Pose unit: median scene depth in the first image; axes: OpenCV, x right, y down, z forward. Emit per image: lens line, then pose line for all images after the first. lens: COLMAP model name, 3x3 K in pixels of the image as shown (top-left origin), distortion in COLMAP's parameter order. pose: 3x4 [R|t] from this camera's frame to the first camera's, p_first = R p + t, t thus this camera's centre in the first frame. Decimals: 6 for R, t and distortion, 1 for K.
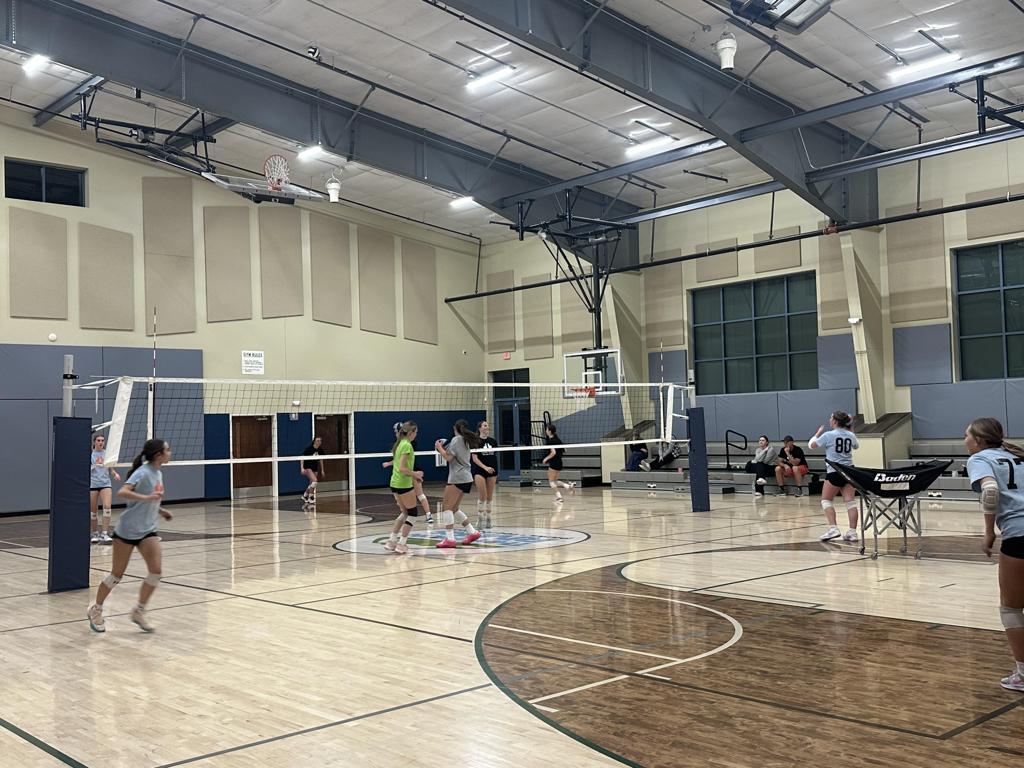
lens RADIAL K [[982.4, 0, 518.2], [0, 982.4, 399.3], [0, 0, 1]] dist [-0.012863, 0.000000]
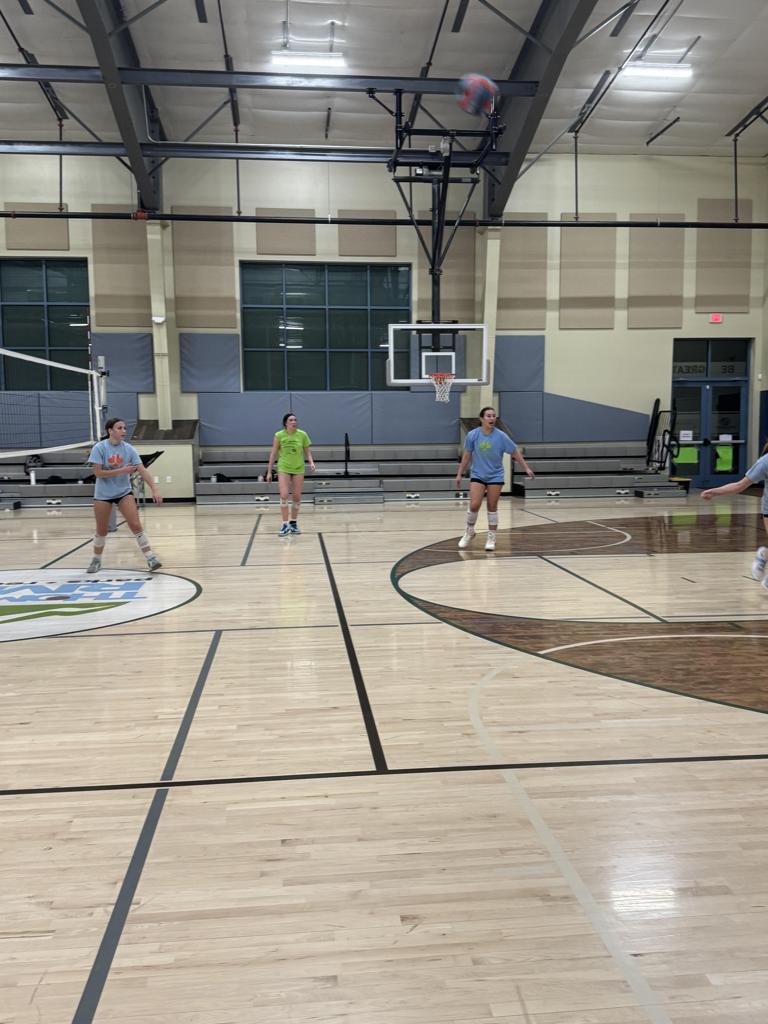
lens RADIAL K [[924.5, 0, 394.2], [0, 924.5, 507.3], [0, 0, 1]] dist [0.107433, -0.040900]
pose [[0.608405, -0.047067, 0.792230, -0.245139], [-0.033666, 0.995811, 0.085016, 0.015427], [-0.792912, -0.078396, 0.604271, 0.262150]]
